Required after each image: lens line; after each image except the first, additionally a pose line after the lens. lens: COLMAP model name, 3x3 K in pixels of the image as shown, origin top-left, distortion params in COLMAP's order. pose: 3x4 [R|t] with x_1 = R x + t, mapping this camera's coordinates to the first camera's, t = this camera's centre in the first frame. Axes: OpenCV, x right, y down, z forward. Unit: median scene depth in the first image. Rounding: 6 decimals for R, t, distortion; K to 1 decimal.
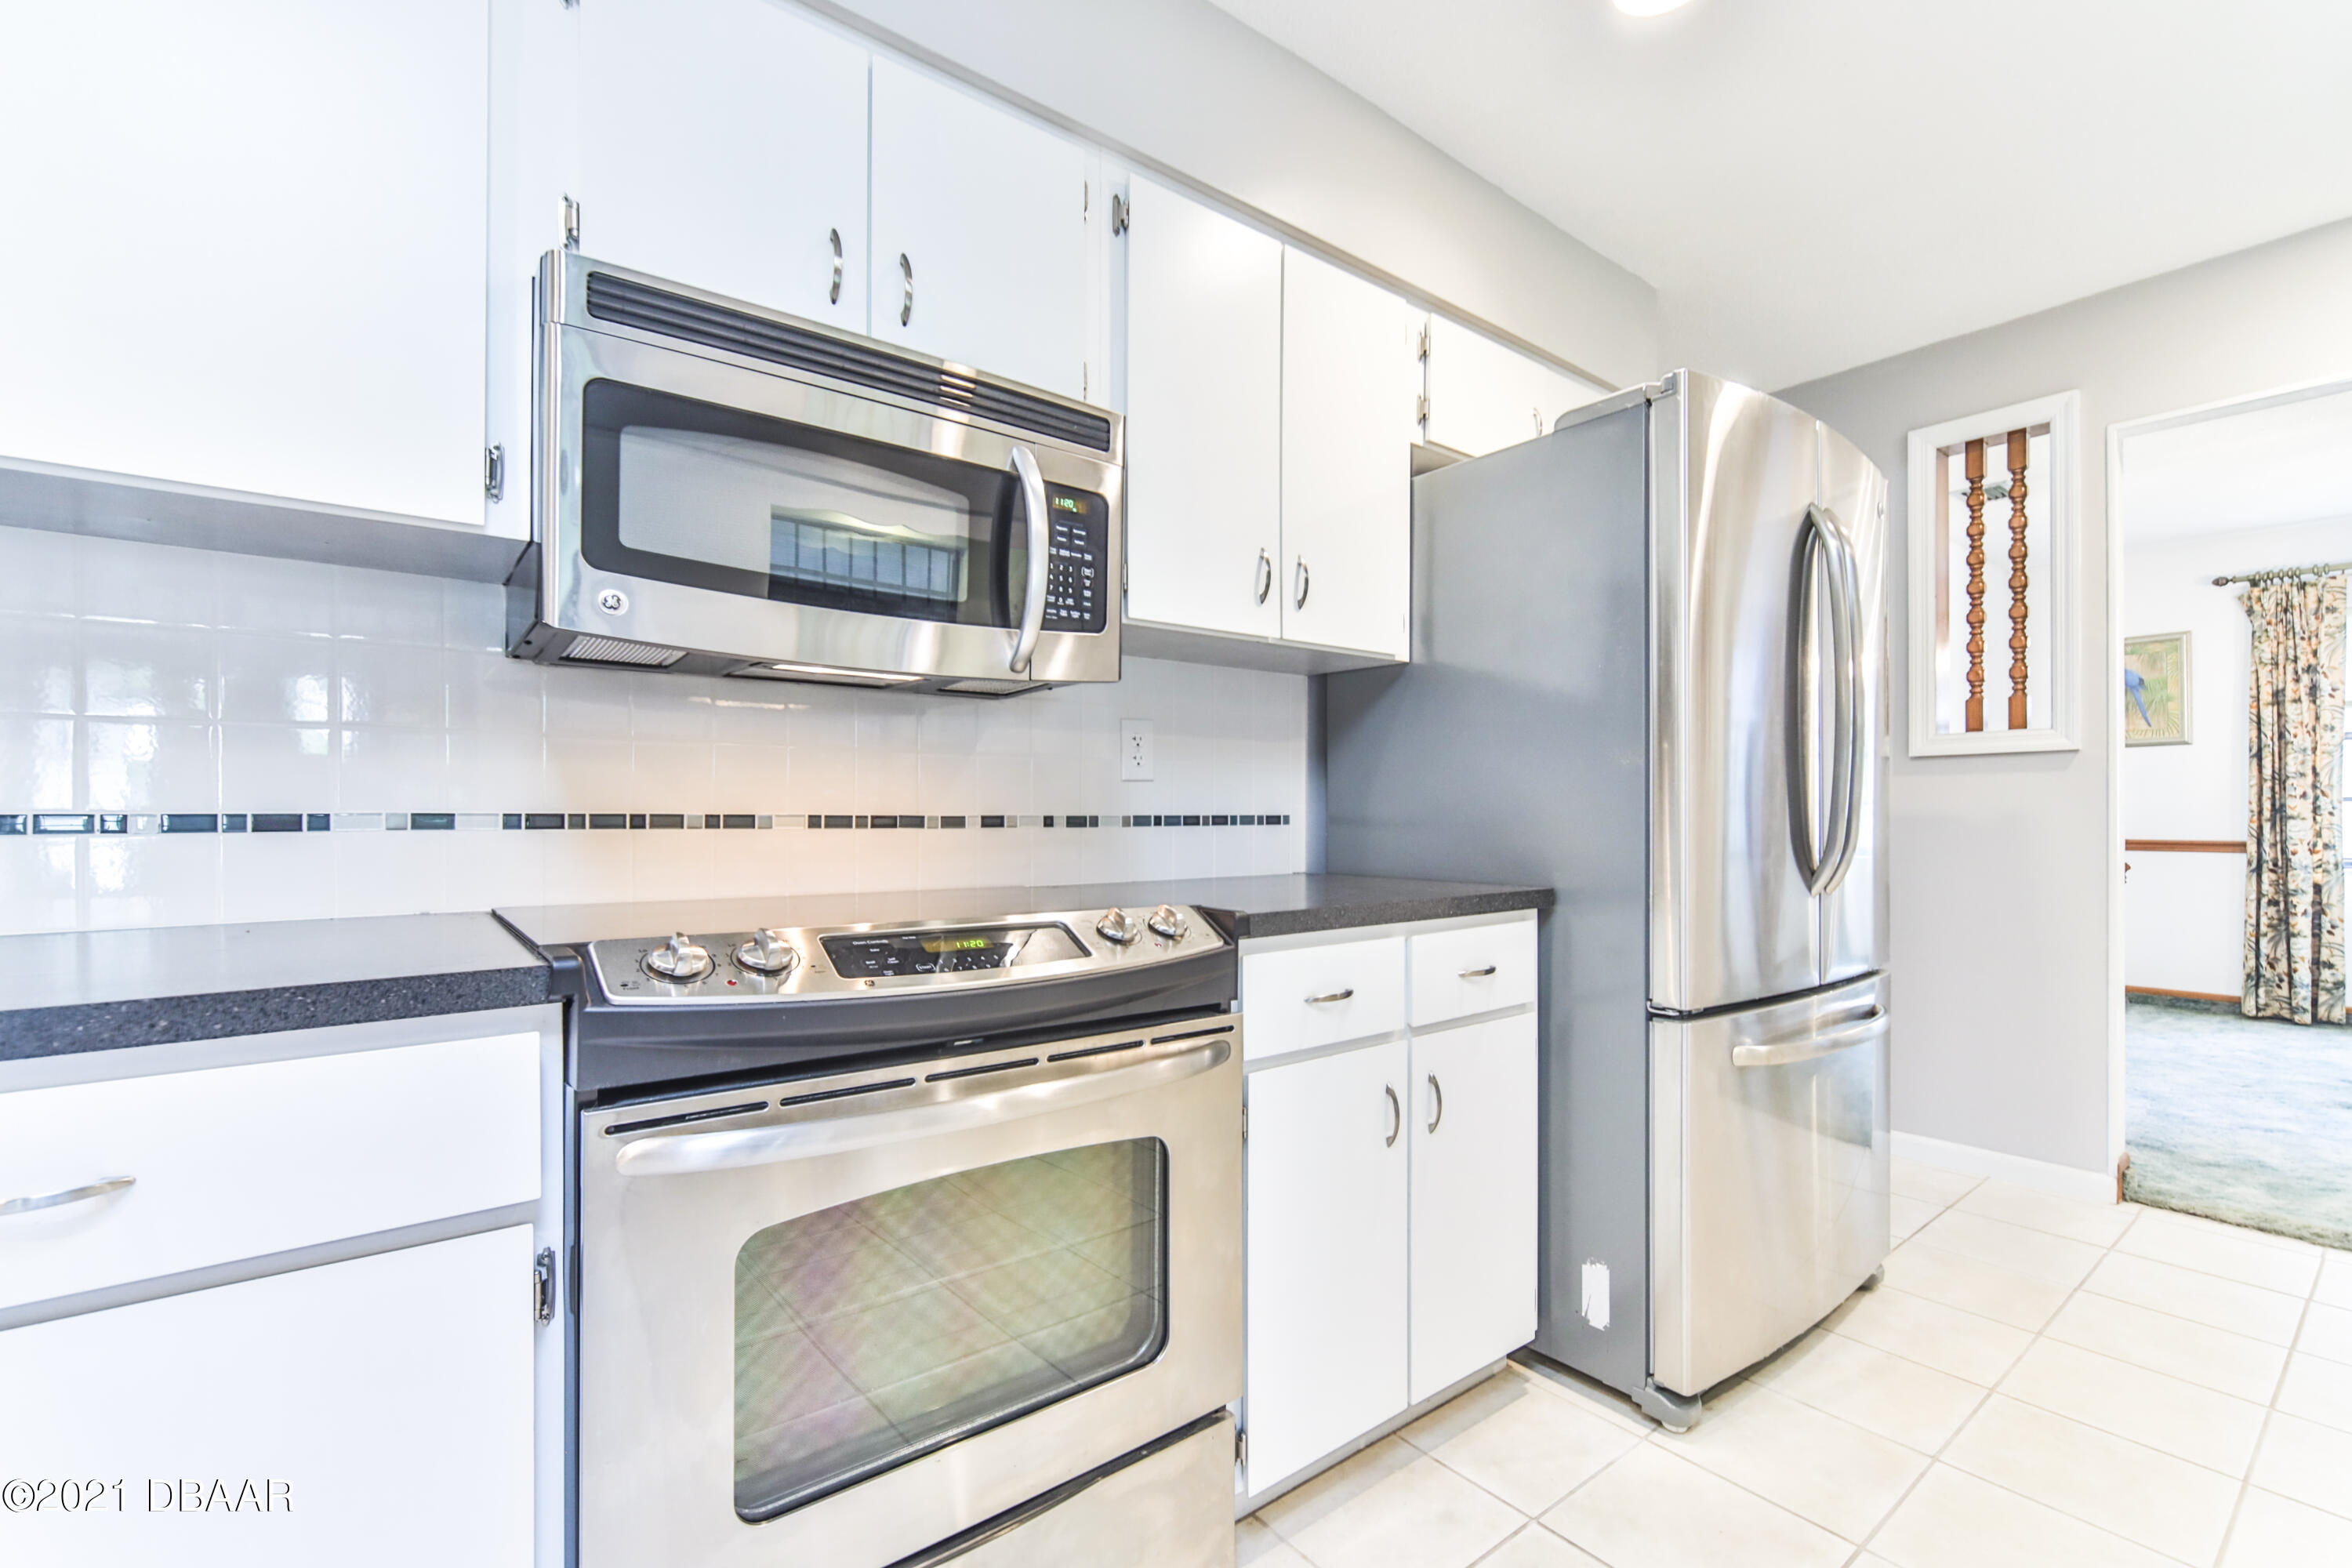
lens RADIAL K [[1013.2, 0, 1130.8], [0, 1013.2, 810.8], [0, 0, 1]] dist [-0.005543, 0.000588]
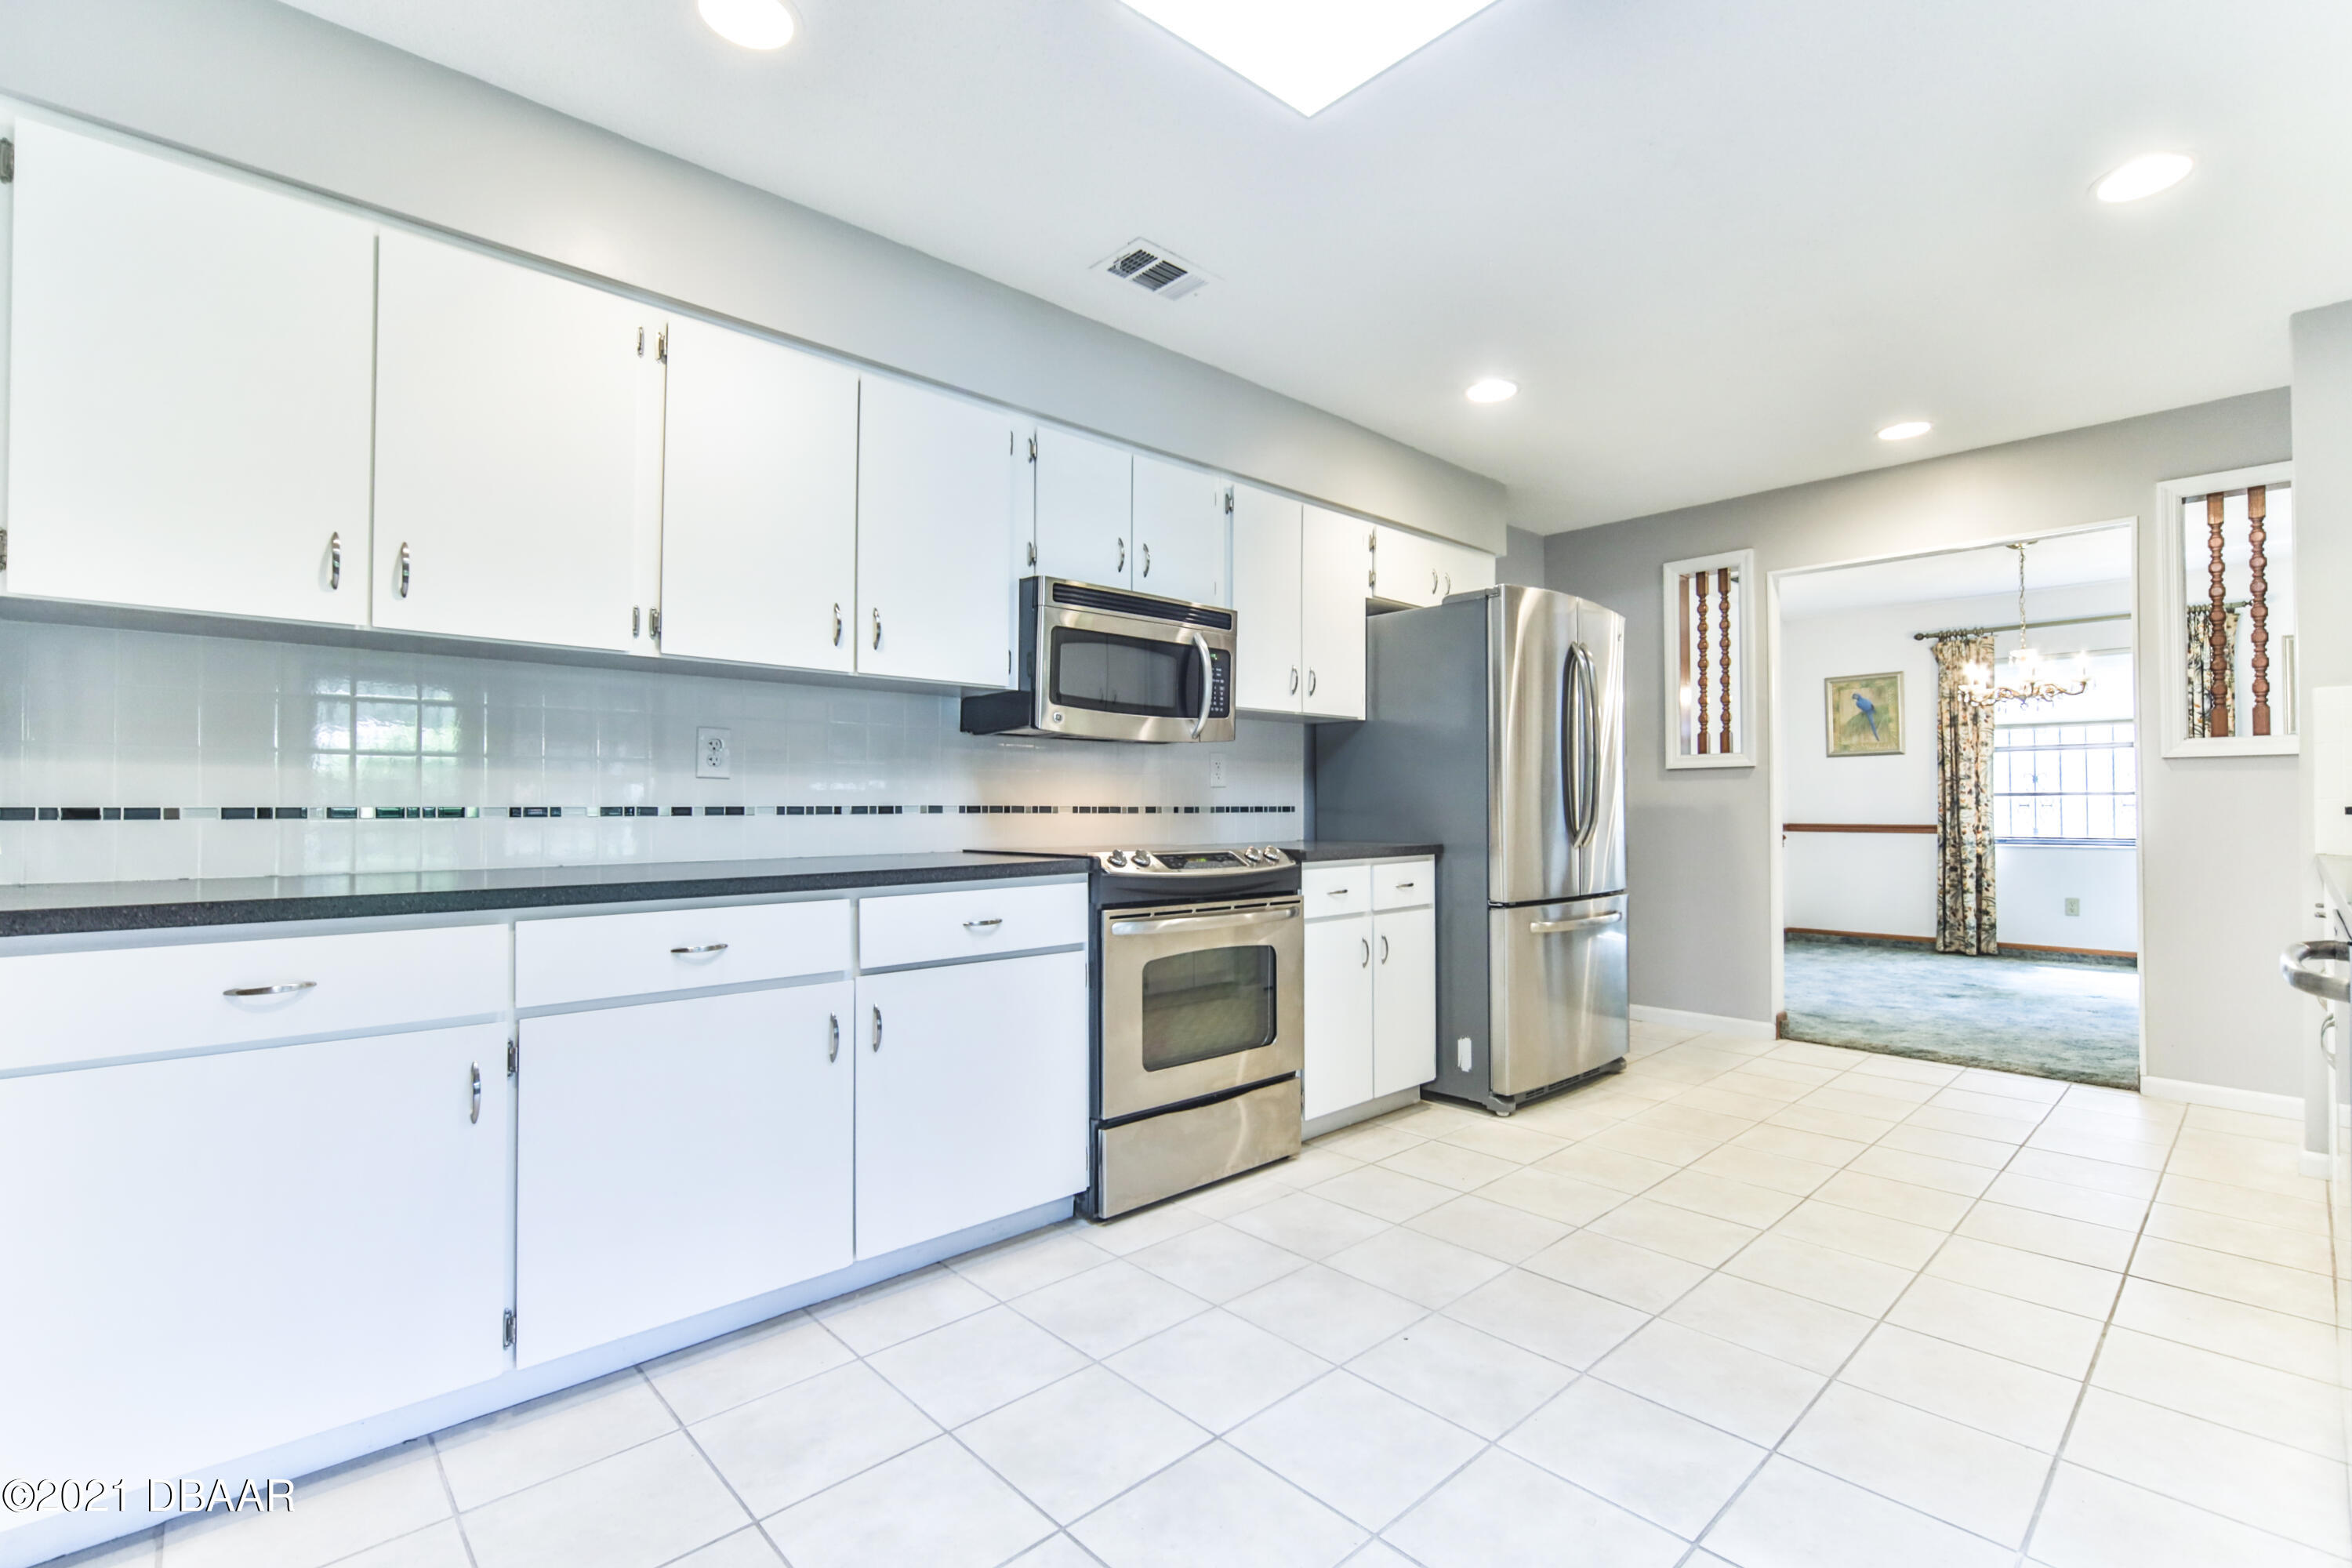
lens RADIAL K [[1013.2, 0, 1125.2], [0, 1013.2, 800.2], [0, 0, 1]] dist [-0.005543, 0.000588]
pose [[0.996836, -0.001353, 0.079477, -0.332789], [0.001682, 0.999990, -0.004070, 0.000533], [-0.079471, 0.004191, 0.996828, -0.860679]]
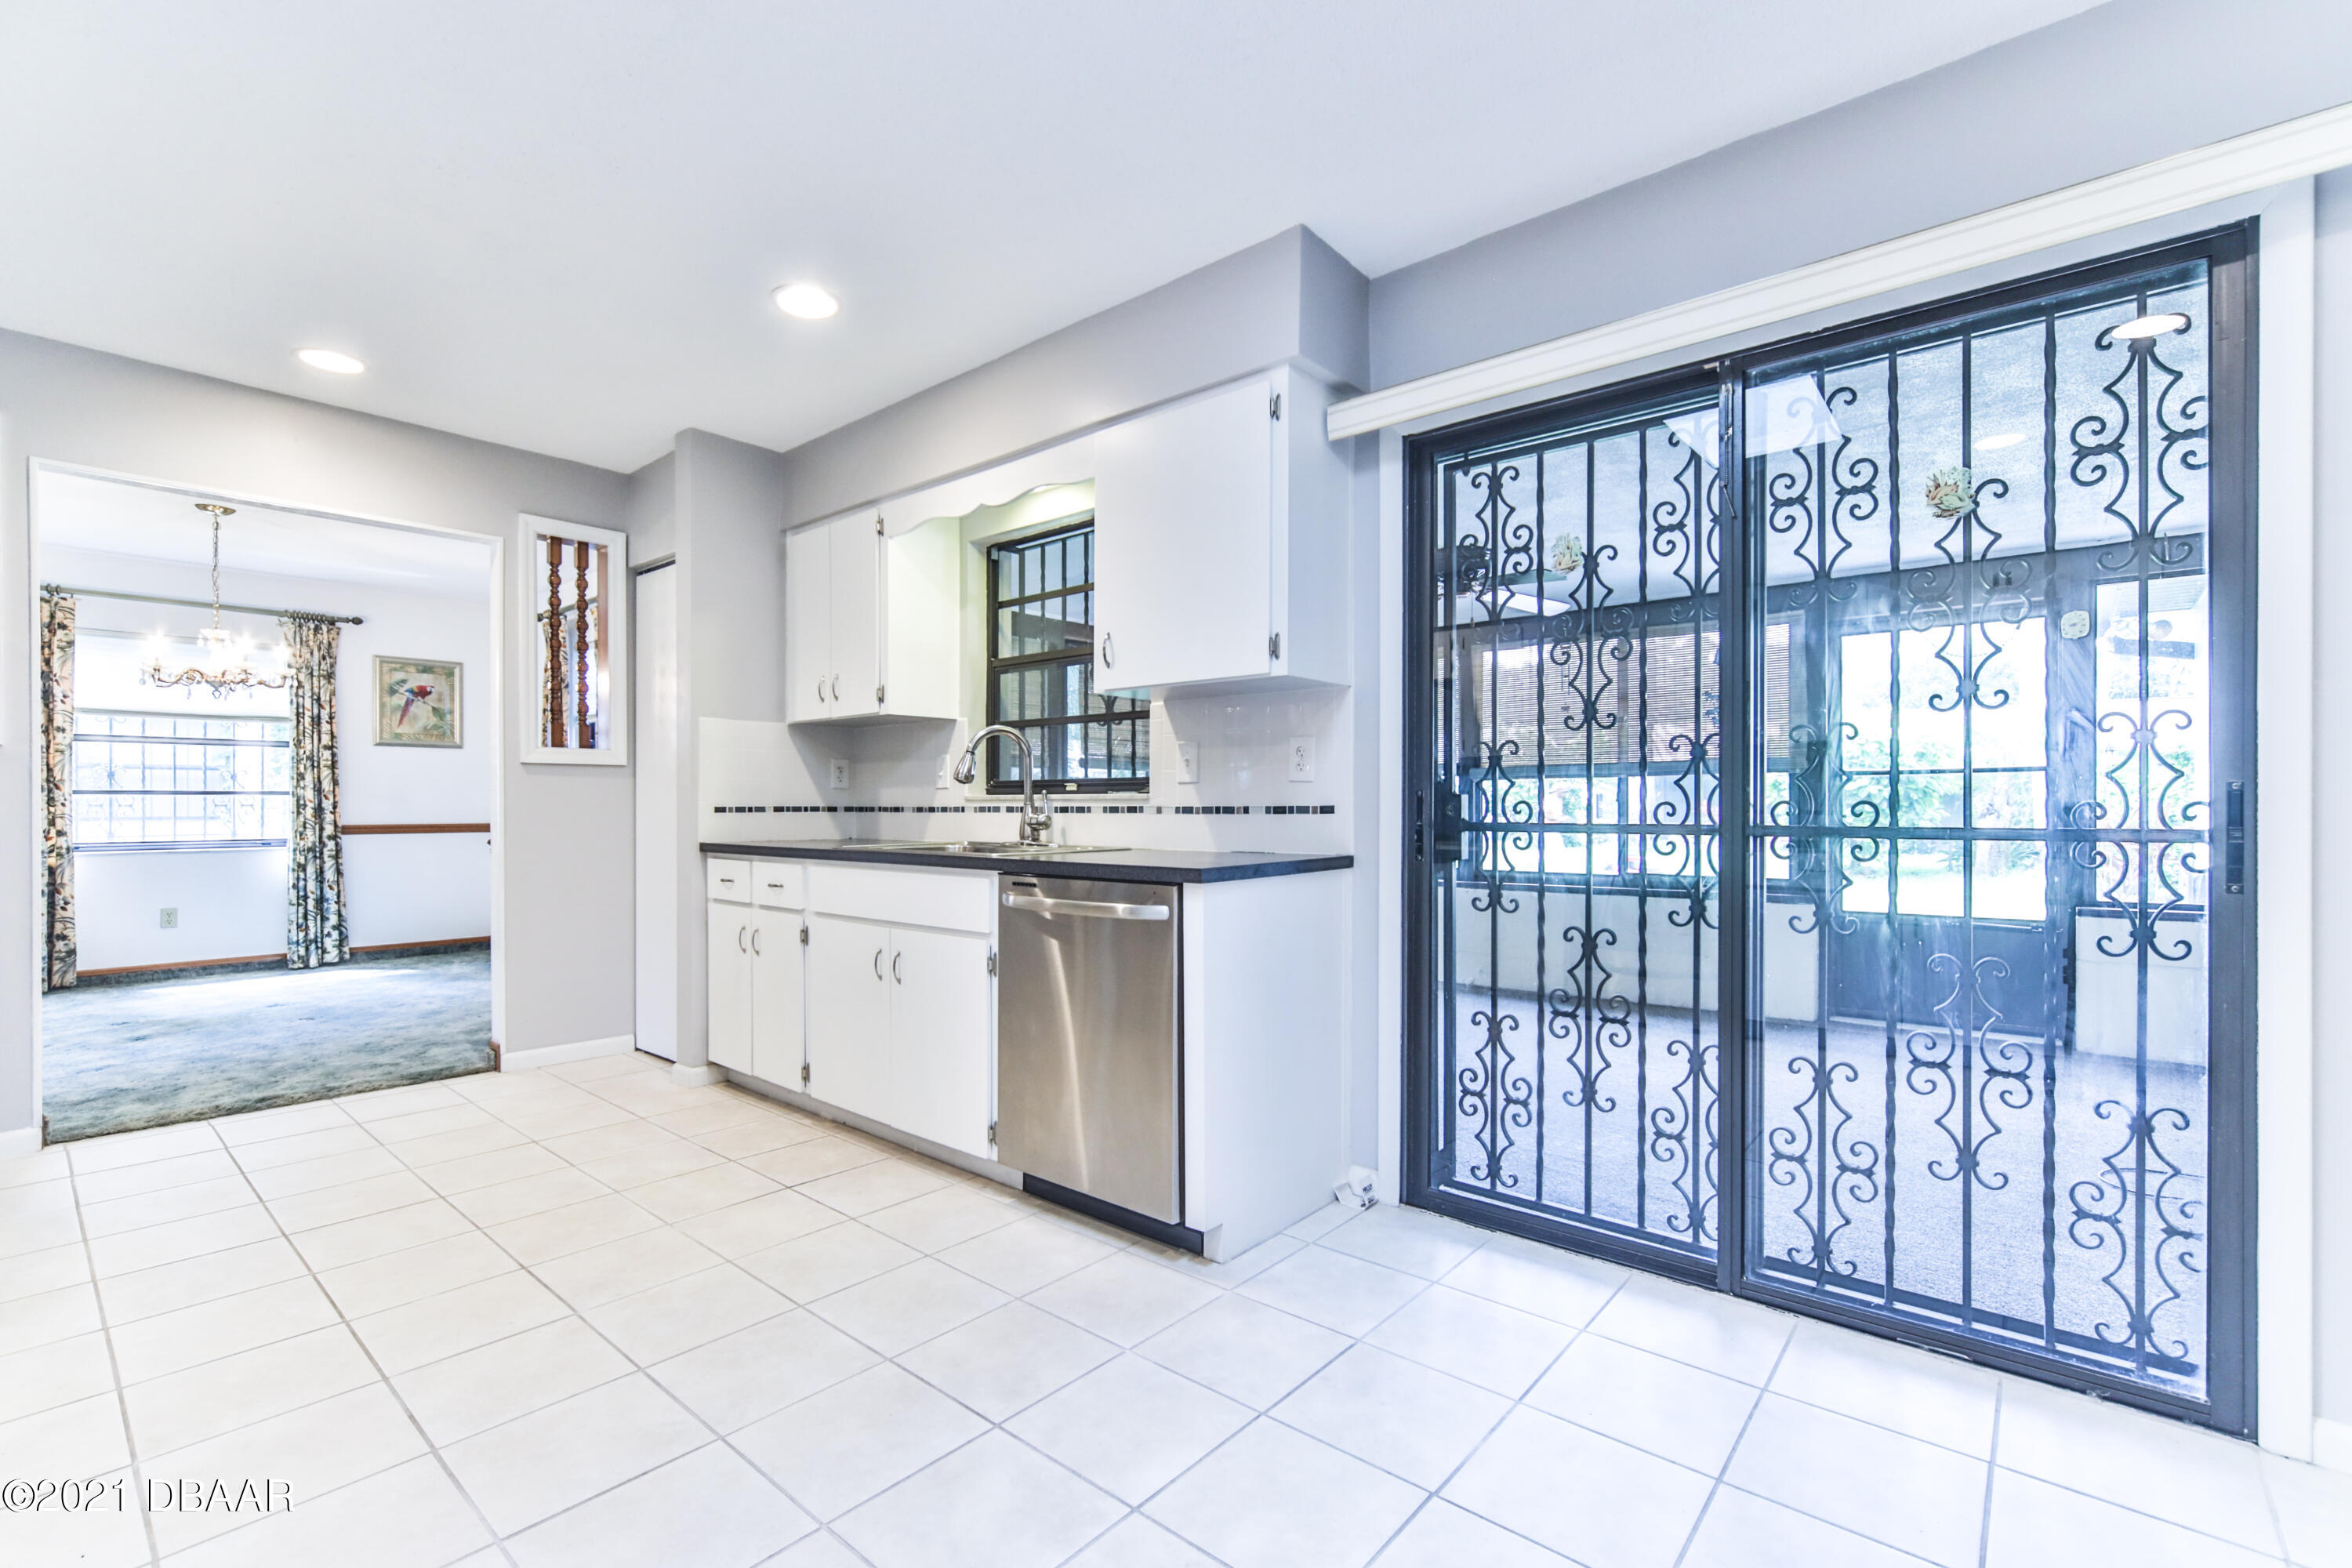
lens RADIAL K [[1013.2, 0, 1221.7], [0, 1013.2, 816.2], [0, 0, 1]] dist [-0.005543, 0.000588]
pose [[-0.234402, -0.011392, 0.972073, -0.634072], [-0.002732, 0.999935, 0.011060, -0.000954], [-0.972136, -0.000064, -0.234418, -0.034700]]
